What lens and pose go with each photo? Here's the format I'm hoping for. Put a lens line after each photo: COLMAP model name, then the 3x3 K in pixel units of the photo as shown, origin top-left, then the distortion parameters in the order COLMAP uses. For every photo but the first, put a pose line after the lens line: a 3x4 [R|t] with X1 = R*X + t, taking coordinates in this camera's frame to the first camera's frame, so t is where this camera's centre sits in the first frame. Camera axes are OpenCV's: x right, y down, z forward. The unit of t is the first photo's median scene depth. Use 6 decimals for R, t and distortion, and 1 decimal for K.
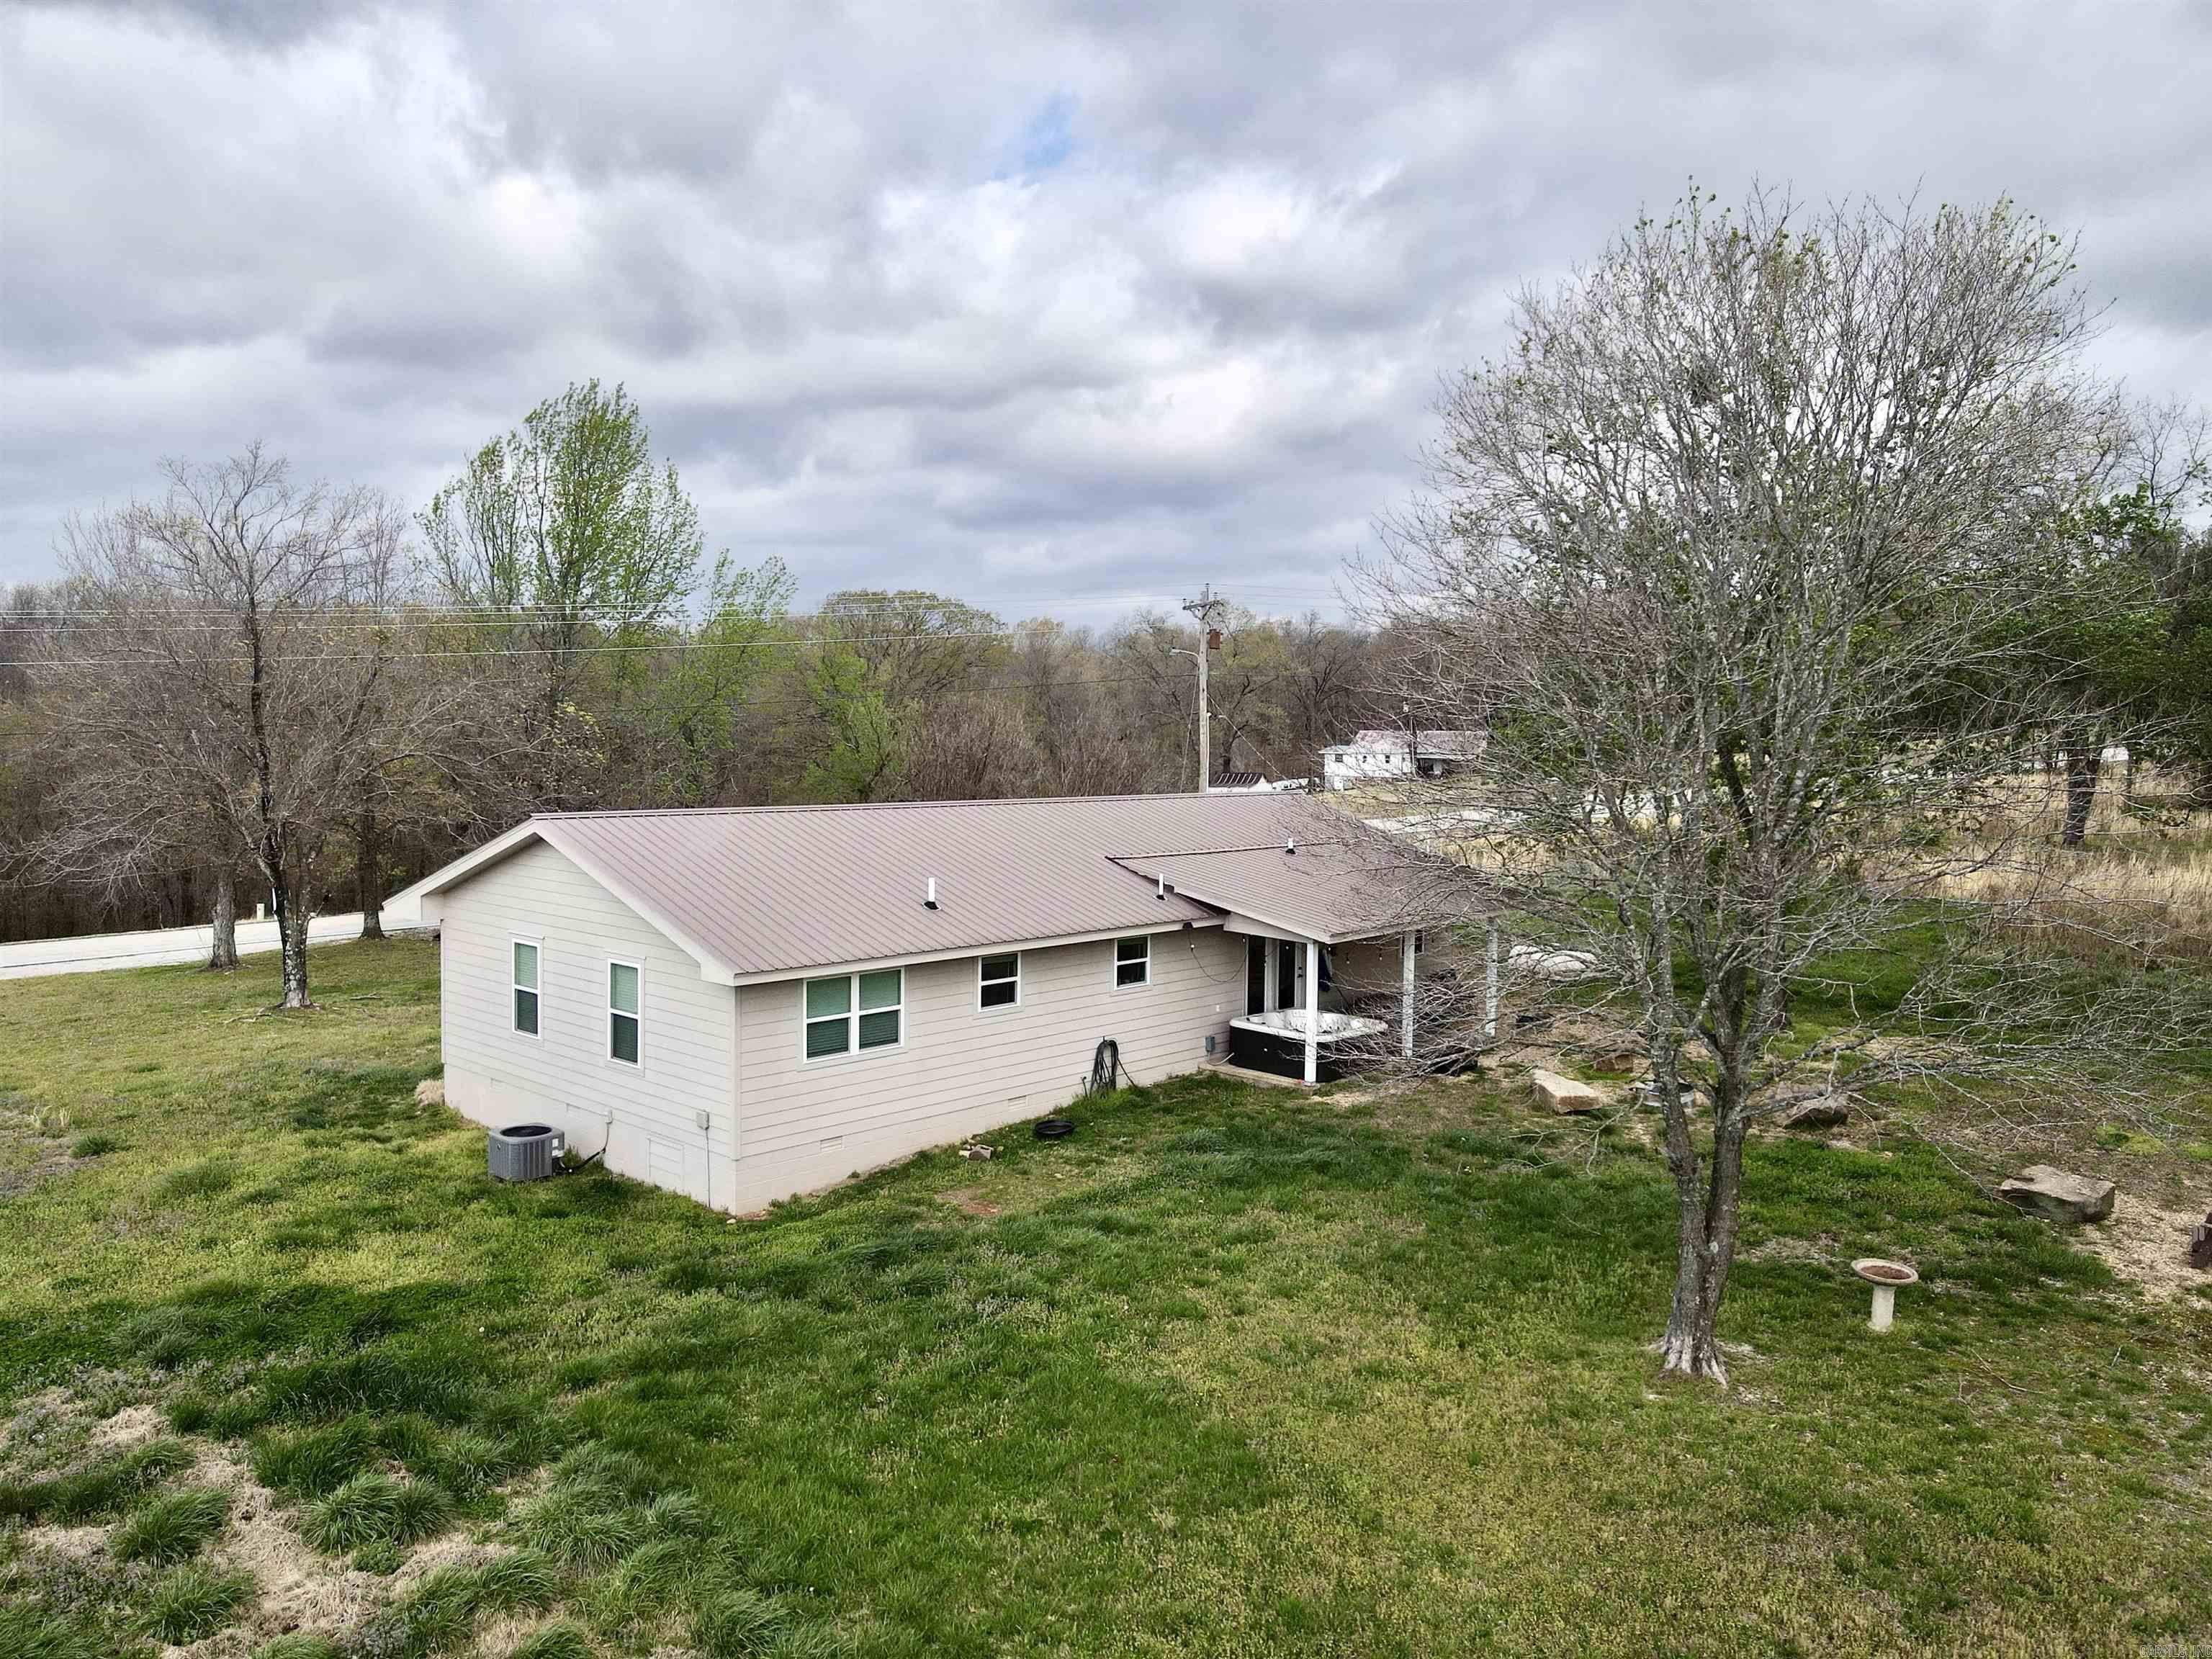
lens RADIAL K [[1613.1, 0, 1106.0], [0, 1613.1, 829.5], [0, 0, 1]] dist [0.006164, 0.008717]
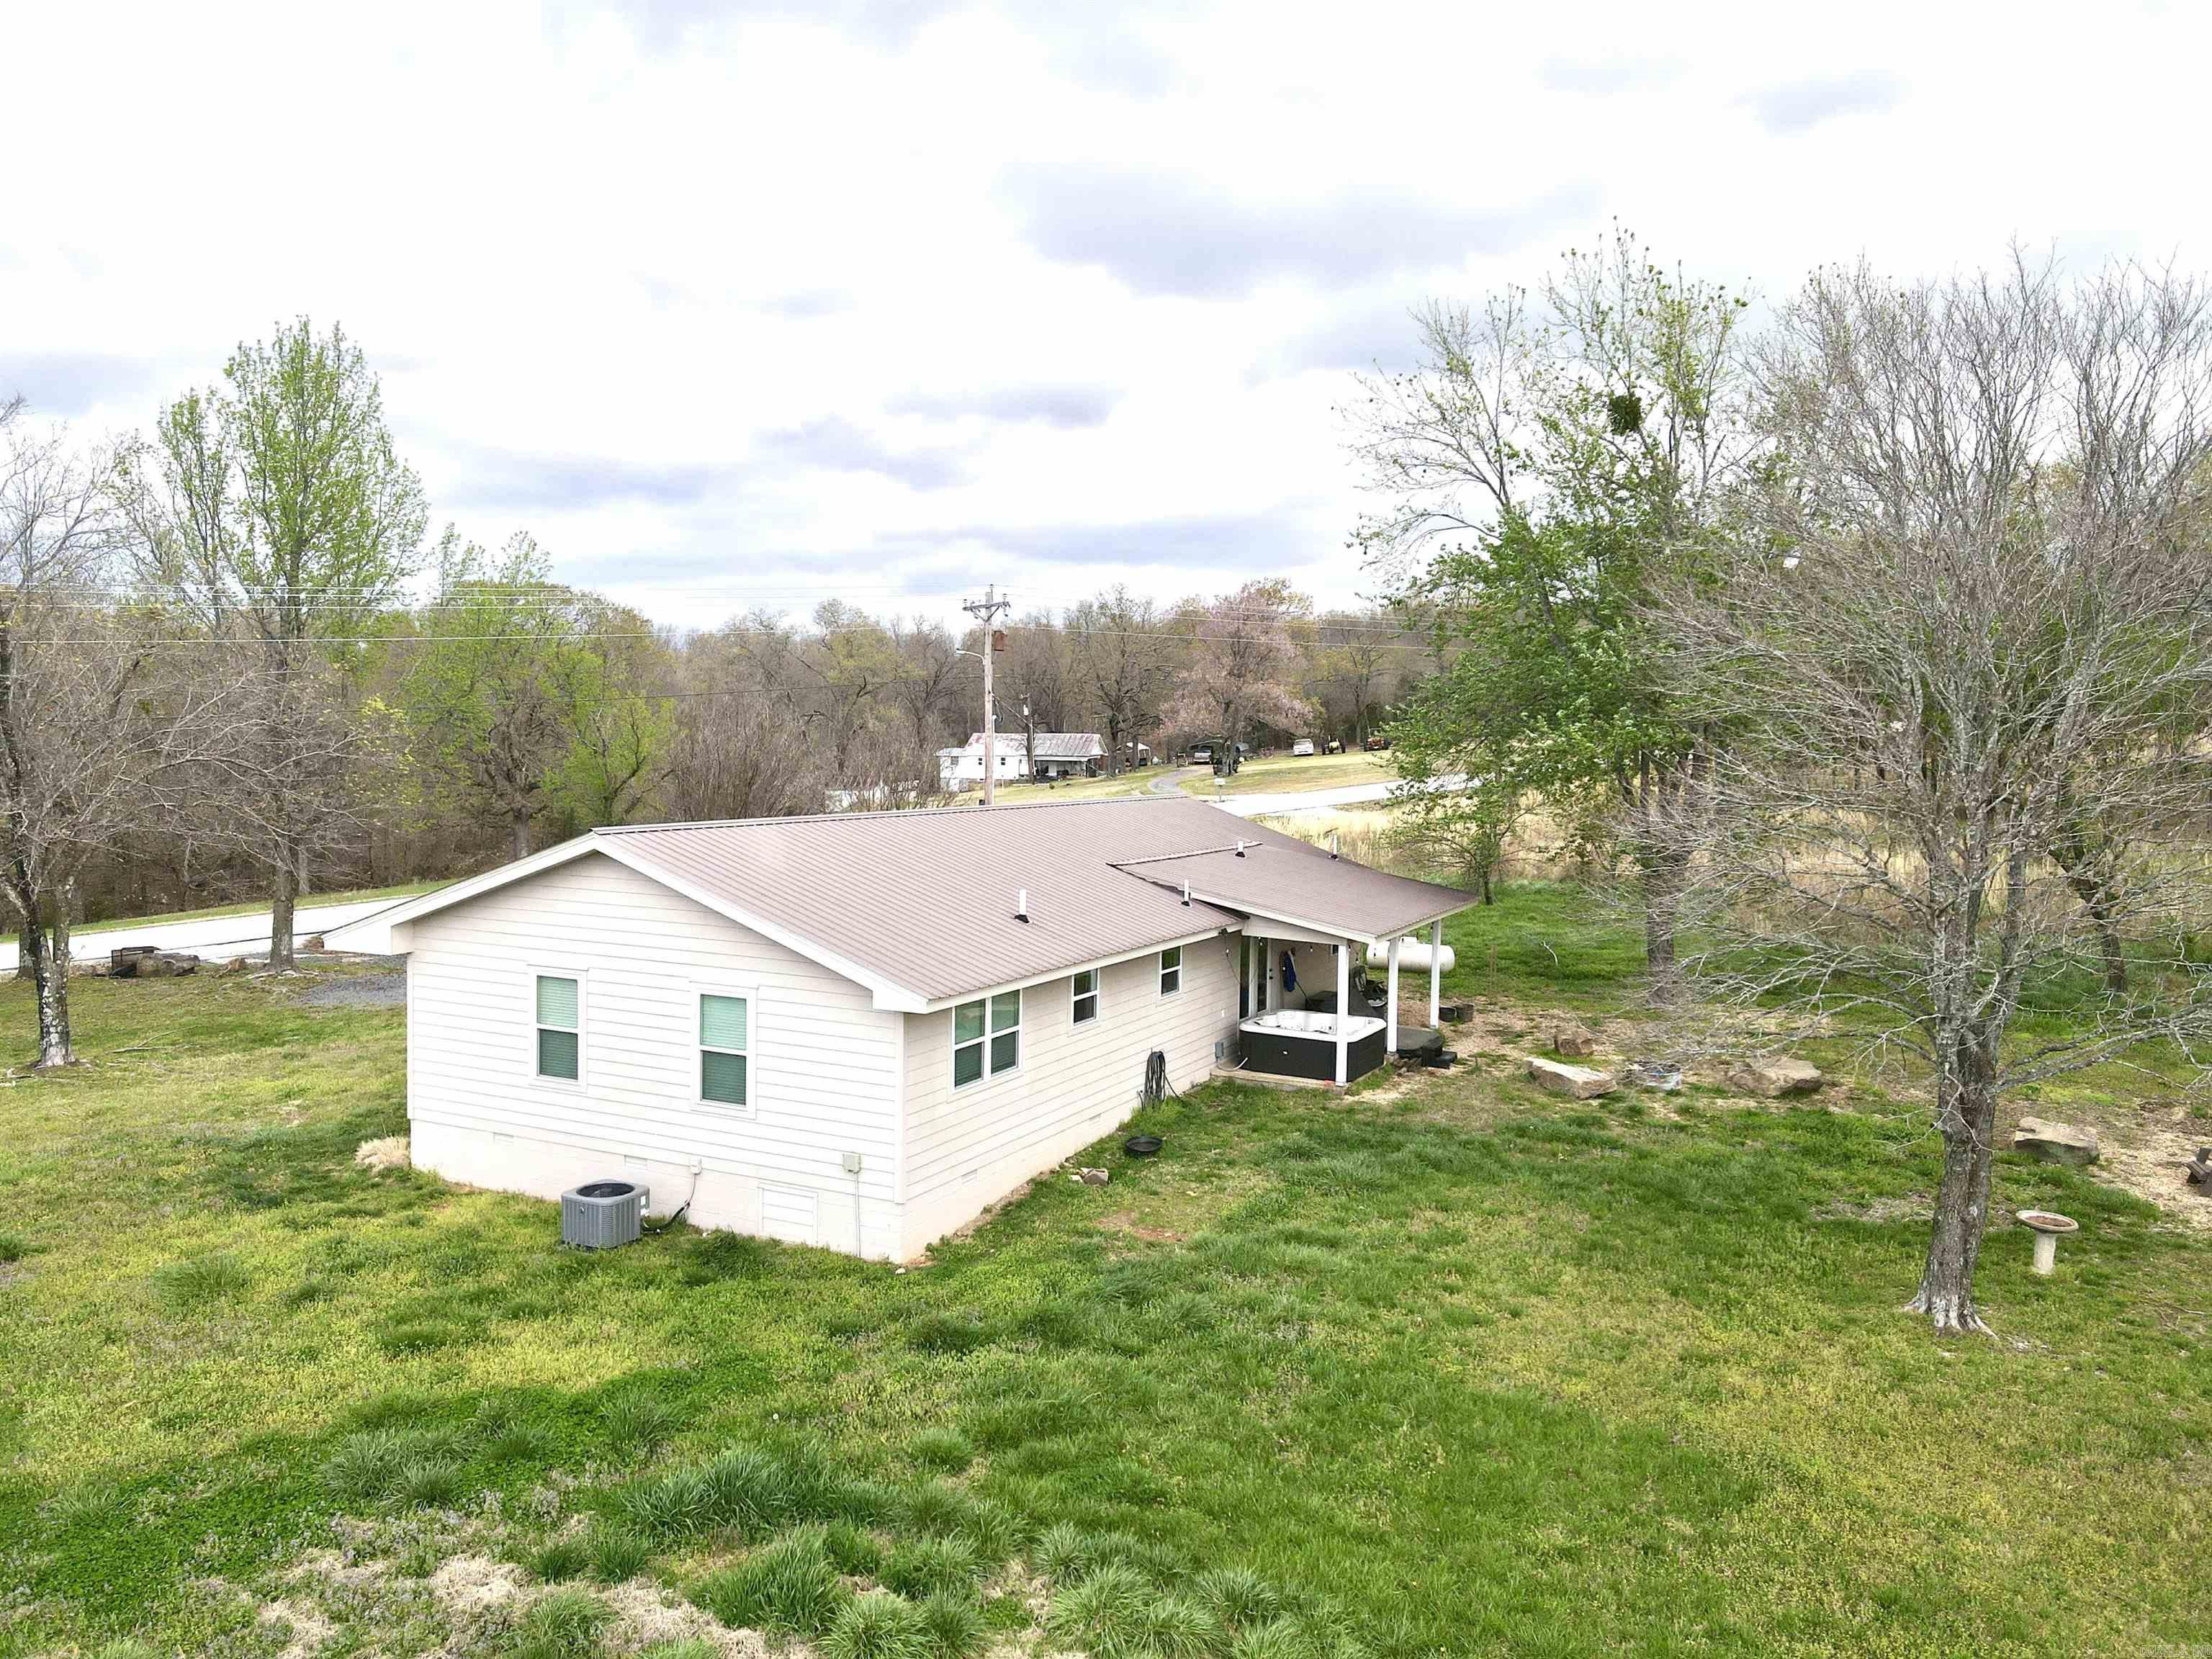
lens RADIAL K [[1613.1, 0, 1106.0], [0, 1613.1, 829.5], [0, 0, 1]] dist [0.006164, 0.008717]
pose [[0.960042, -0.014665, 0.279473, -0.360929], [0.015020, 0.999887, 0.000871, -0.005922], [-0.279454, 0.003362, 0.960153, 0.086661]]
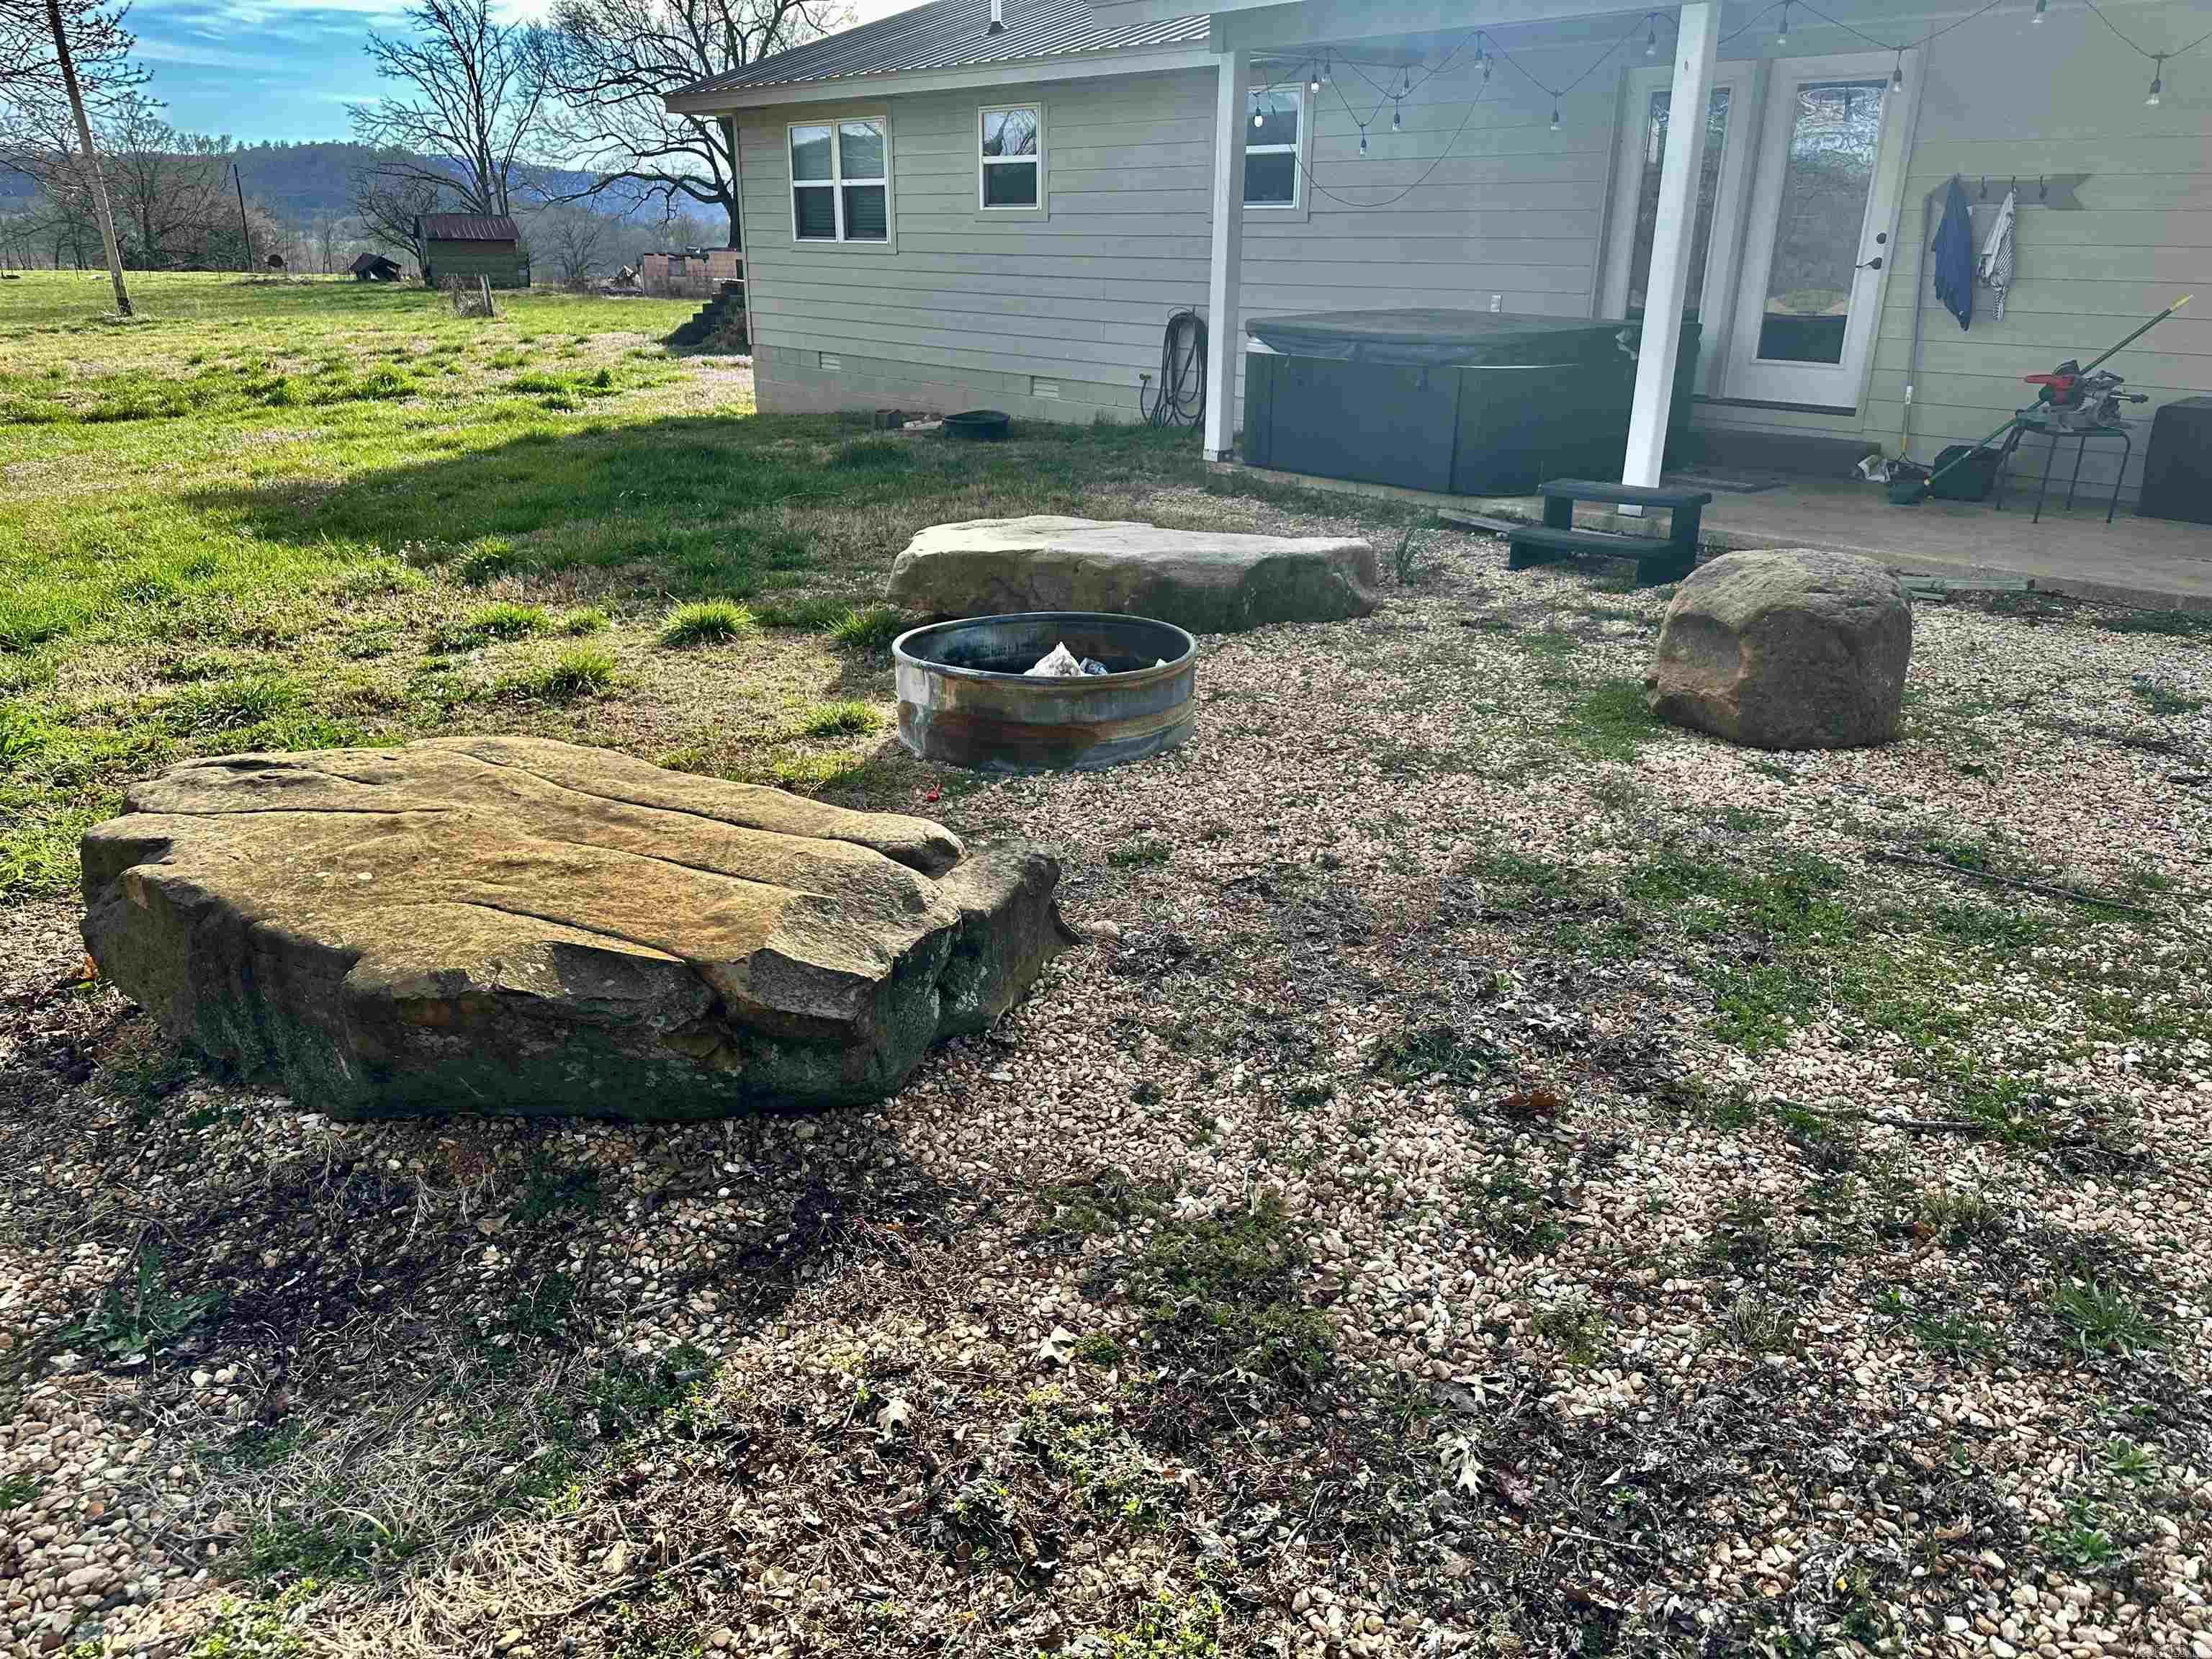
lens RADIAL K [[1555.5, 0, 1106.0], [0, 1555.5, 829.5], [0, 0, 1]] dist [0.088182, -0.104416]
pose [[-0.045677, 0.345466, -0.937319, 0.634802], [-0.071775, 0.934738, 0.348013, 0.135023], [0.996374, 0.083172, -0.017901, 1.200010]]
